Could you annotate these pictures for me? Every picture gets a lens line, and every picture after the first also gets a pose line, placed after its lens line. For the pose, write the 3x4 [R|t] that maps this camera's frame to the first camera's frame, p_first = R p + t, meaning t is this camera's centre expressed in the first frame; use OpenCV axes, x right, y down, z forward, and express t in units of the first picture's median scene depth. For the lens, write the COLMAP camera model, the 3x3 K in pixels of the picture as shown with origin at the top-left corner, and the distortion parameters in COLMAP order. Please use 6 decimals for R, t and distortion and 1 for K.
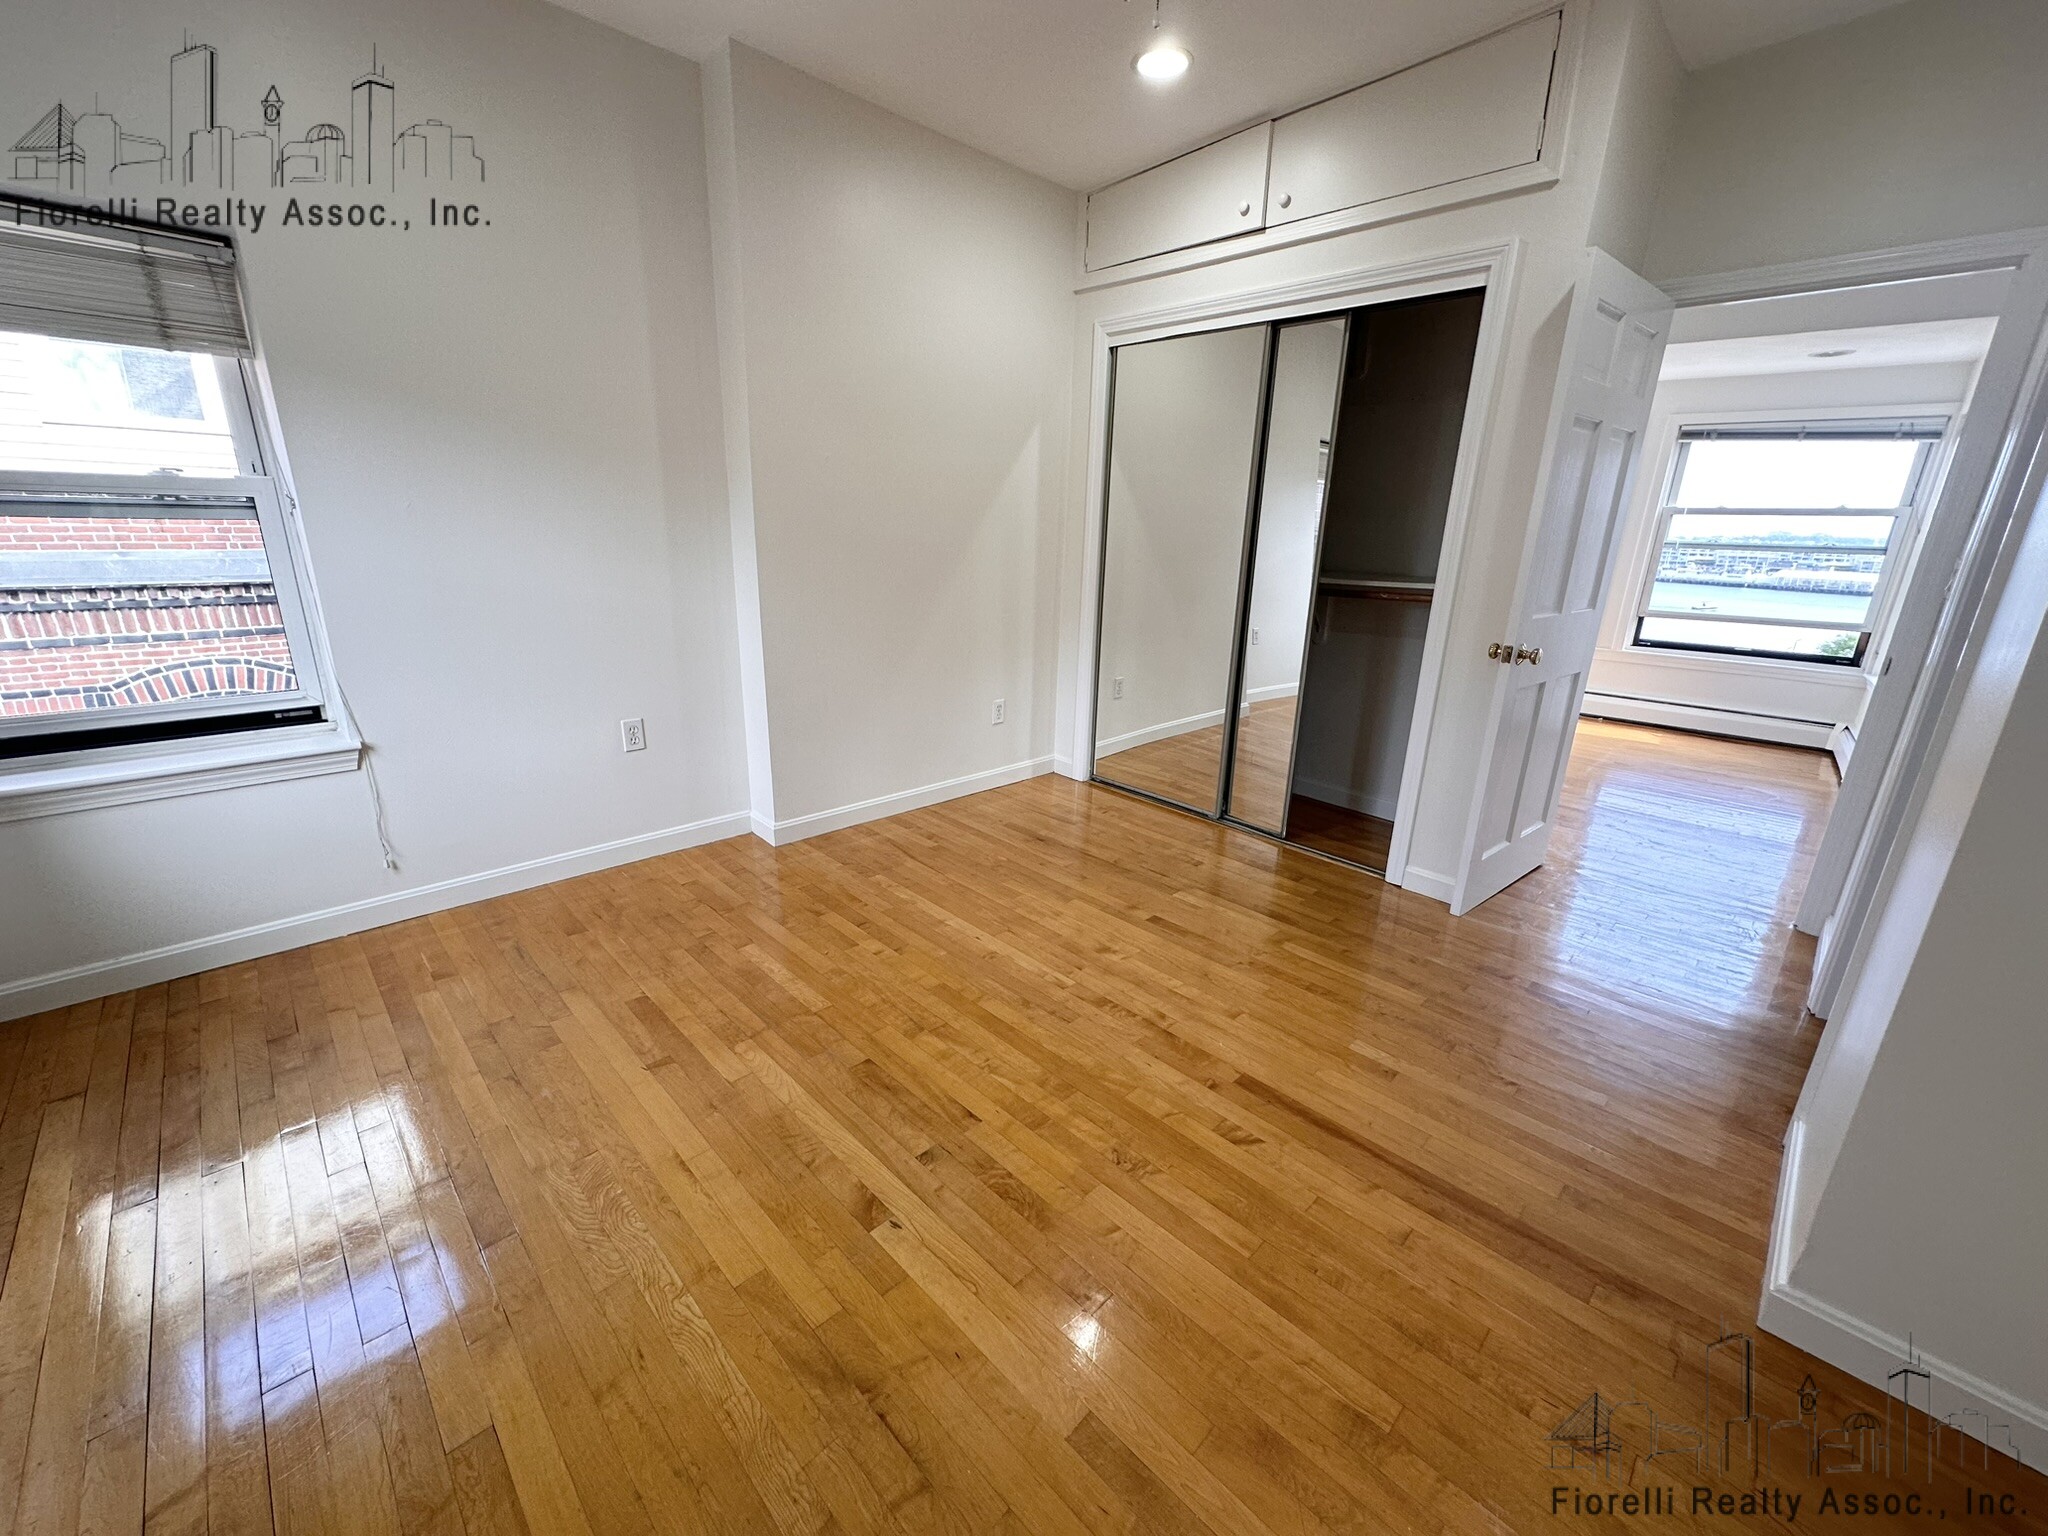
lens RADIAL K [[815.1, 0, 1022.9], [0, 815.1, 765.5], [0, 0, 1]] dist [-0.001087, 0.000305]
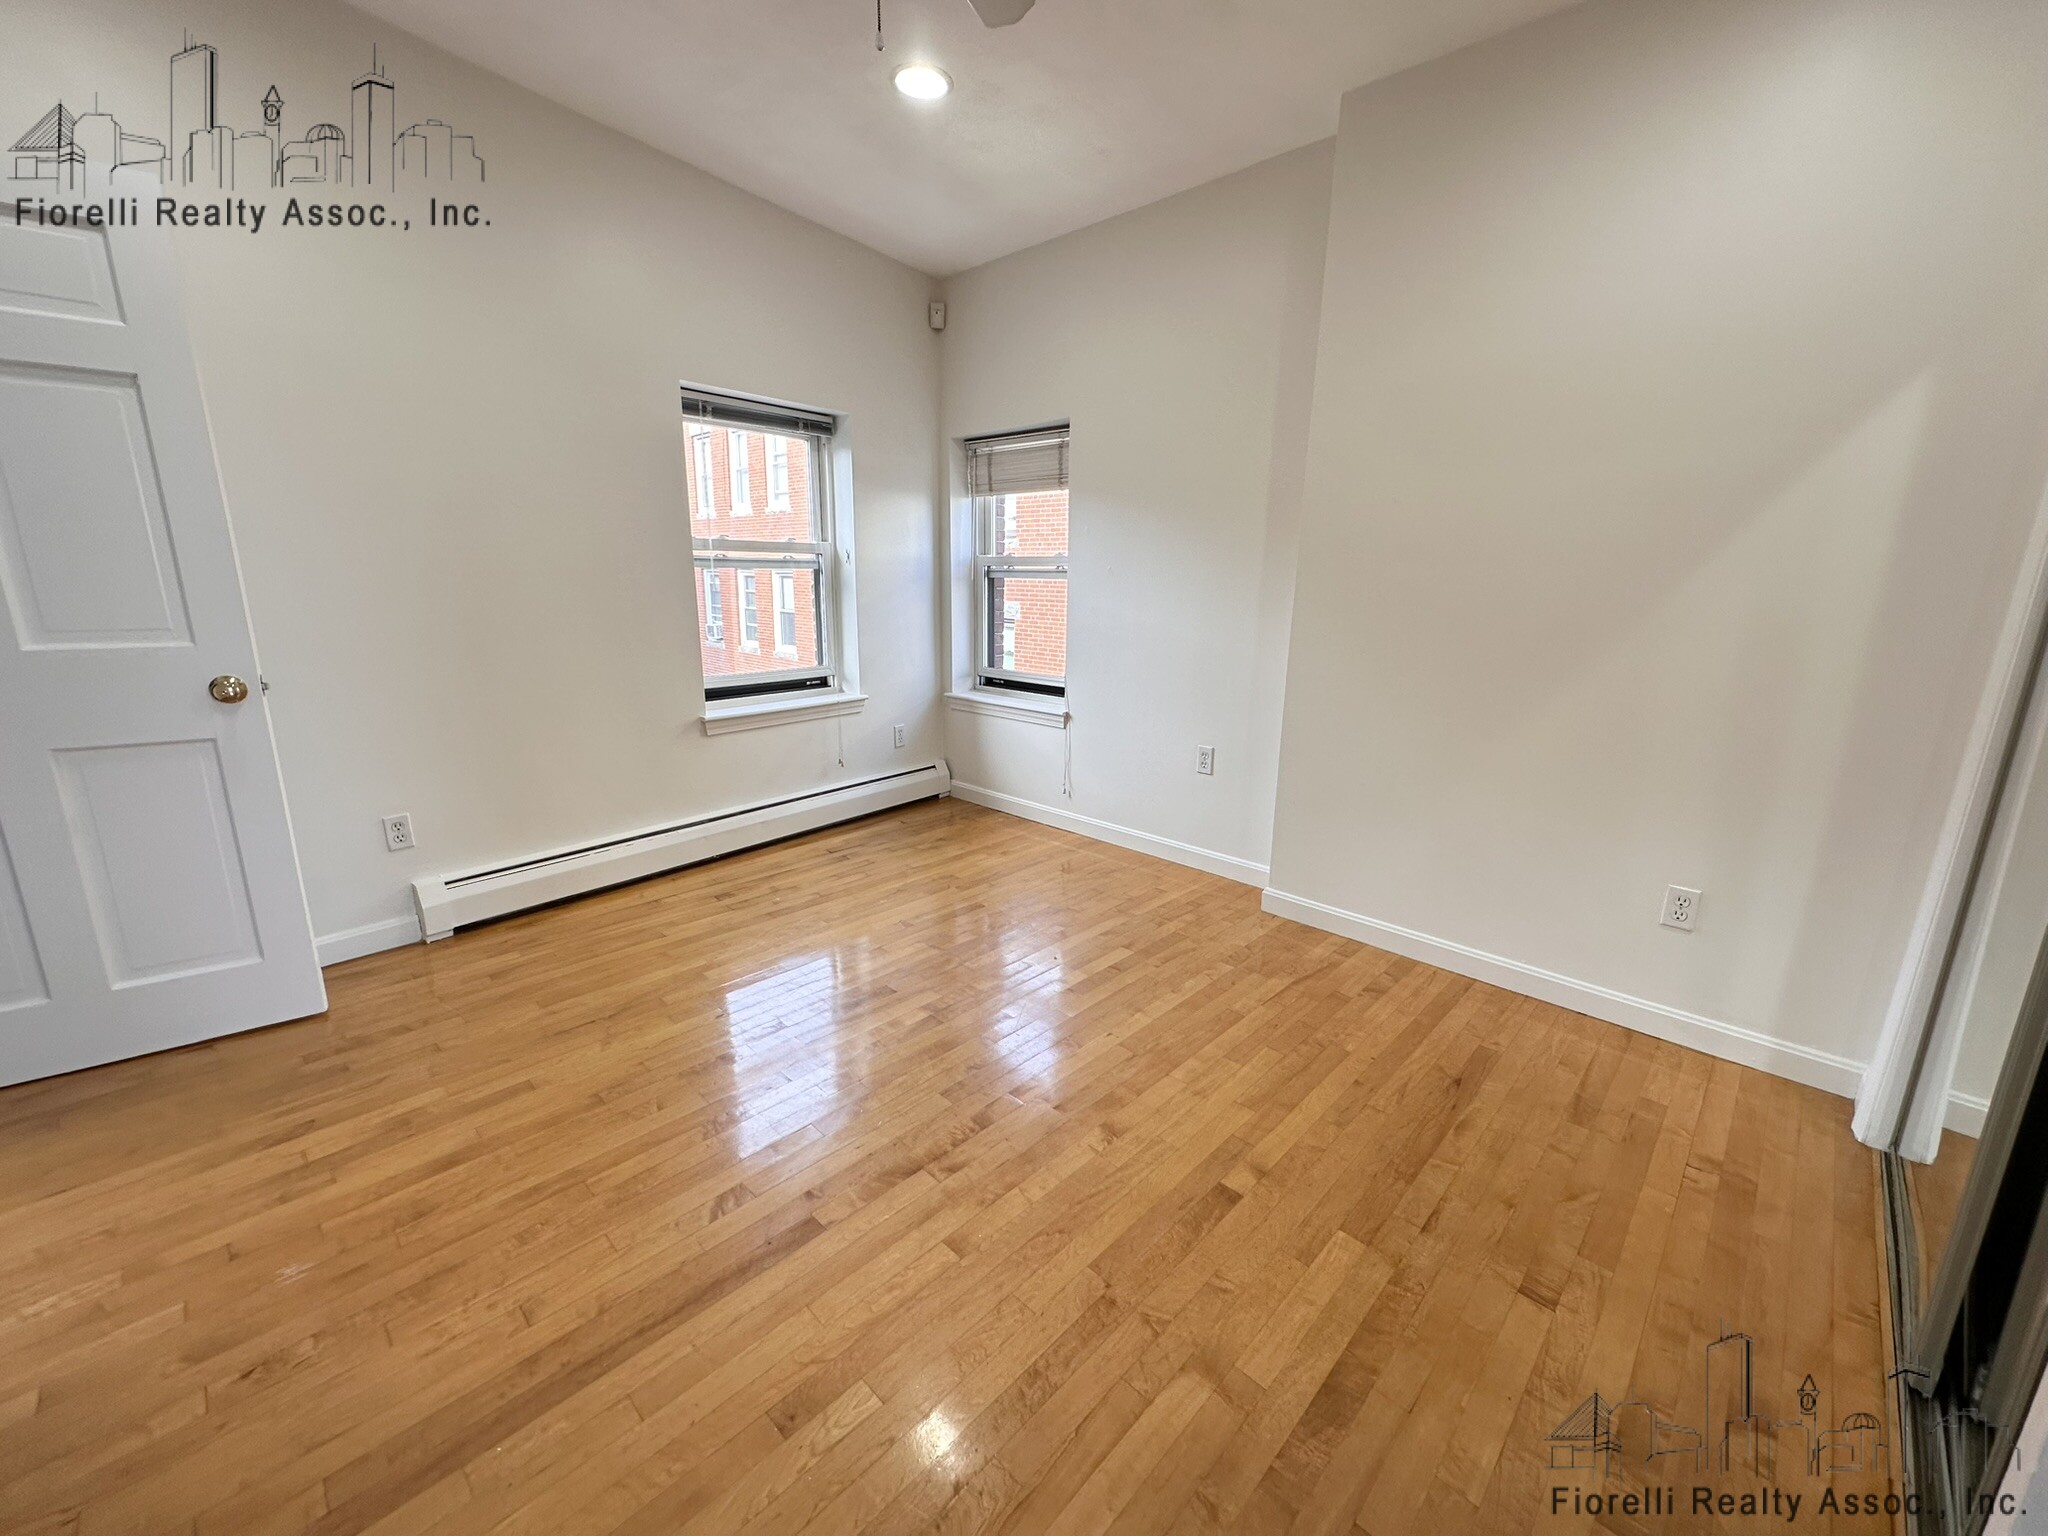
lens RADIAL K [[815.1, 0, 1022.9], [0, 815.1, 765.5], [0, 0, 1]] dist [-0.001087, 0.000305]
pose [[0.022859, 0.204867, -0.978523, 0.703803], [-0.297578, 0.935808, 0.188972, -0.186652], [0.954424, 0.286868, 0.082356, 0.722203]]
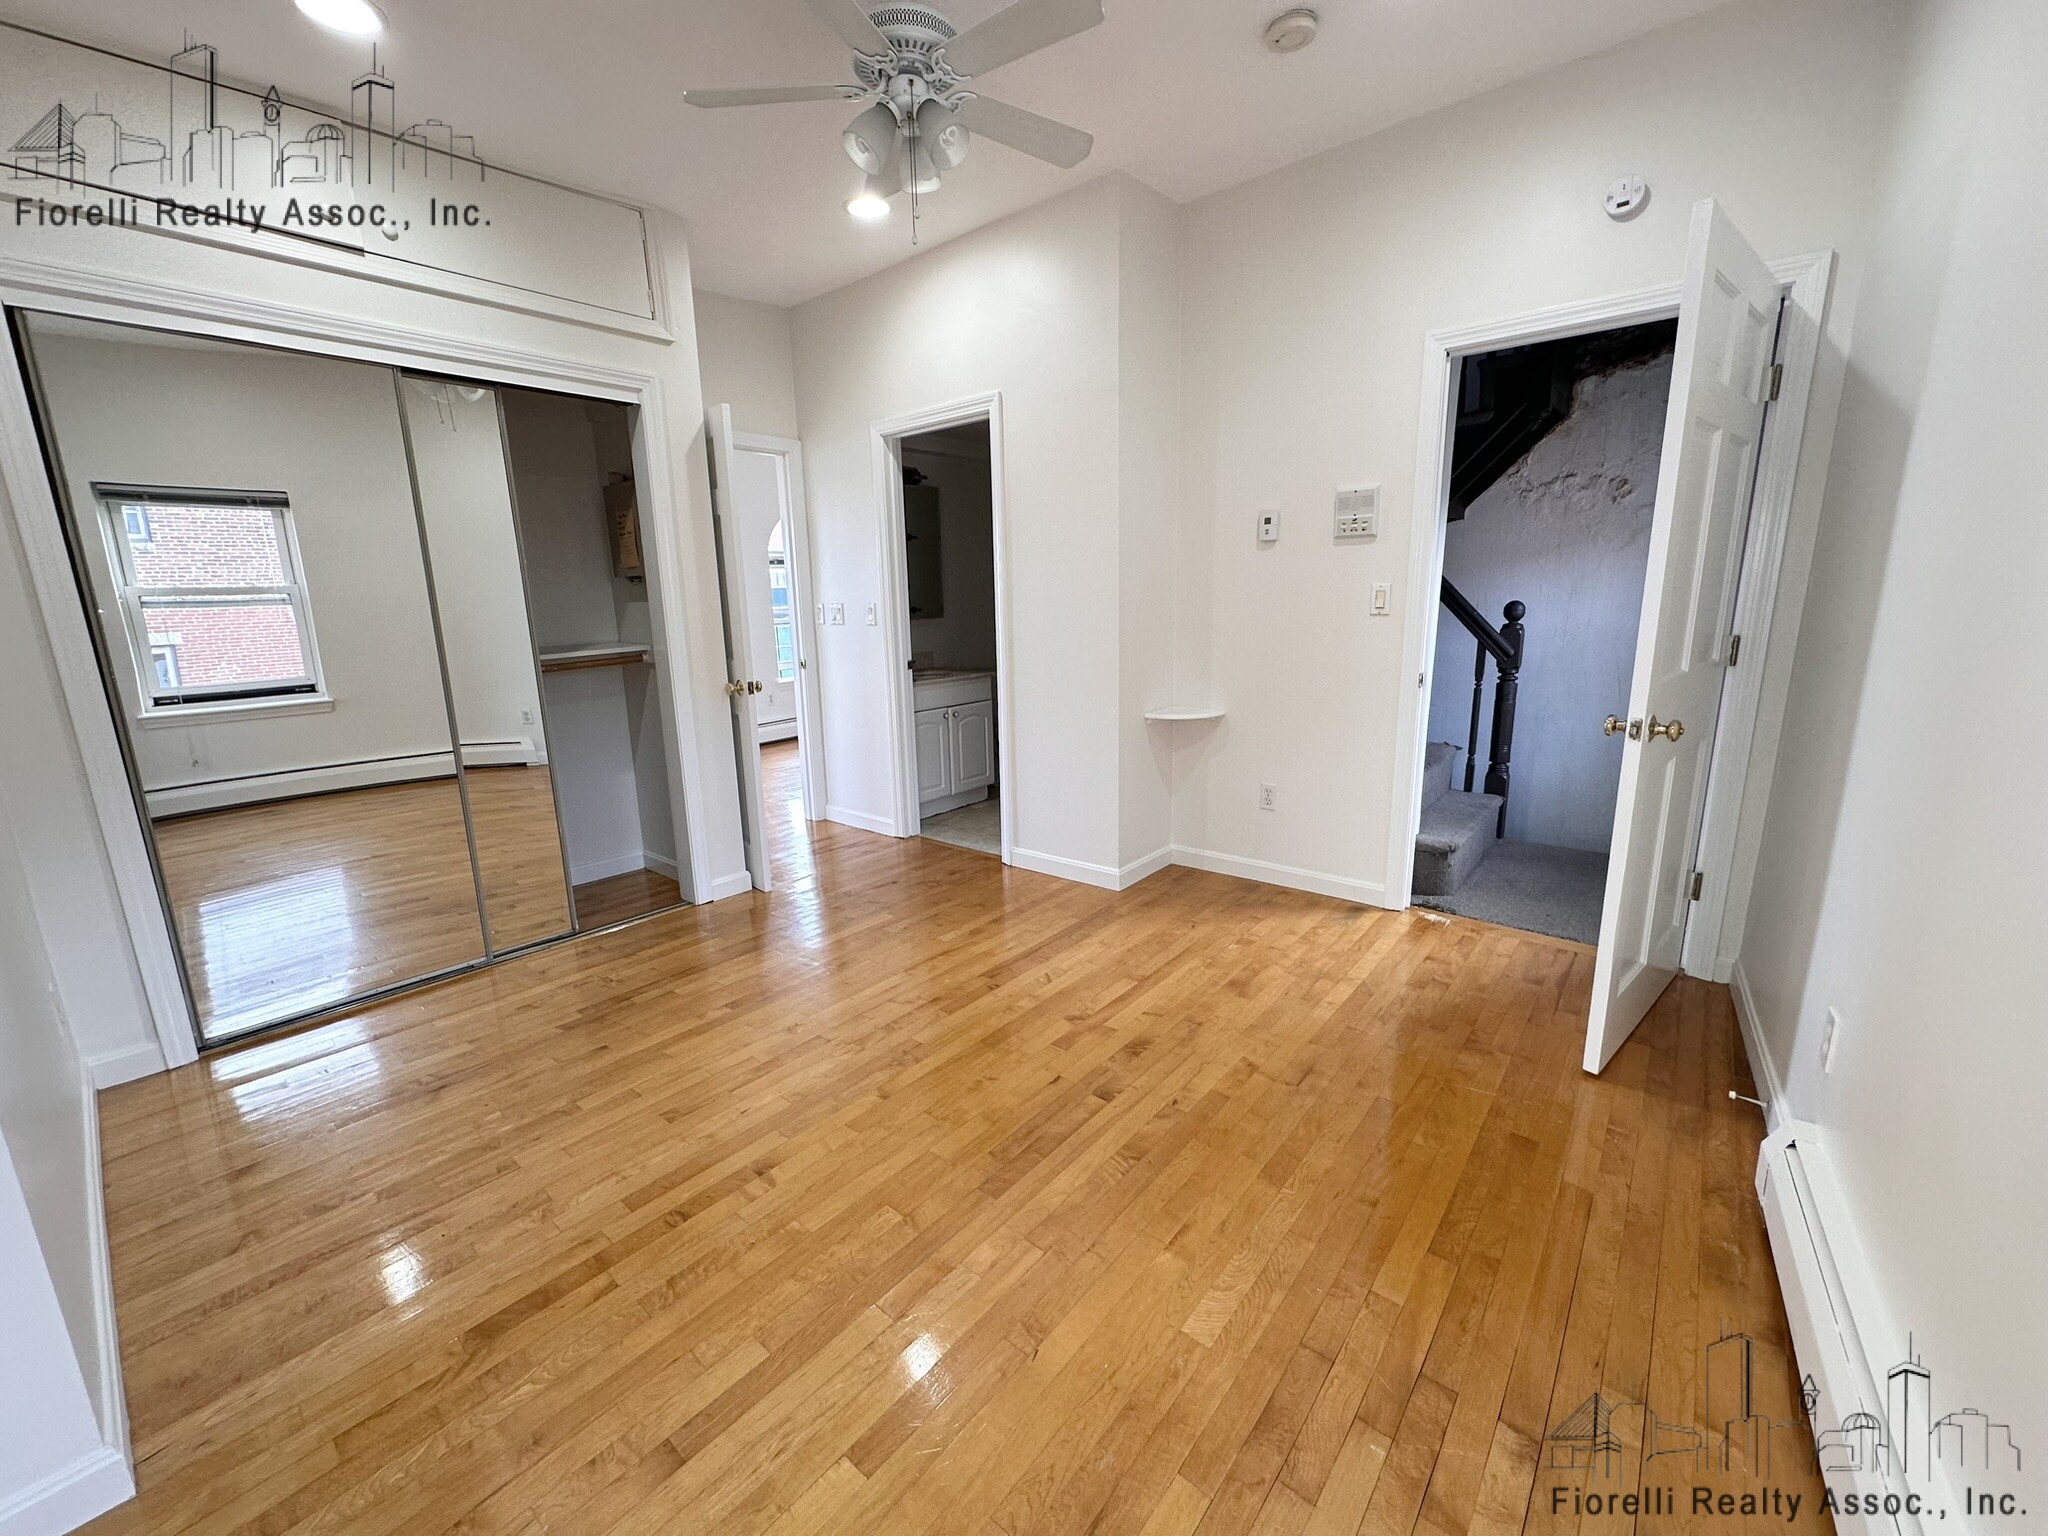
lens RADIAL K [[815.1, 0, 1022.9], [0, 815.1, 765.5], [0, 0, 1]] dist [-0.001087, 0.000305]
pose [[-0.092719, -0.234468, 0.967692, -0.745071], [0.304541, 0.918625, 0.251759, -0.211843], [-0.947976, 0.318045, -0.013769, 0.608442]]
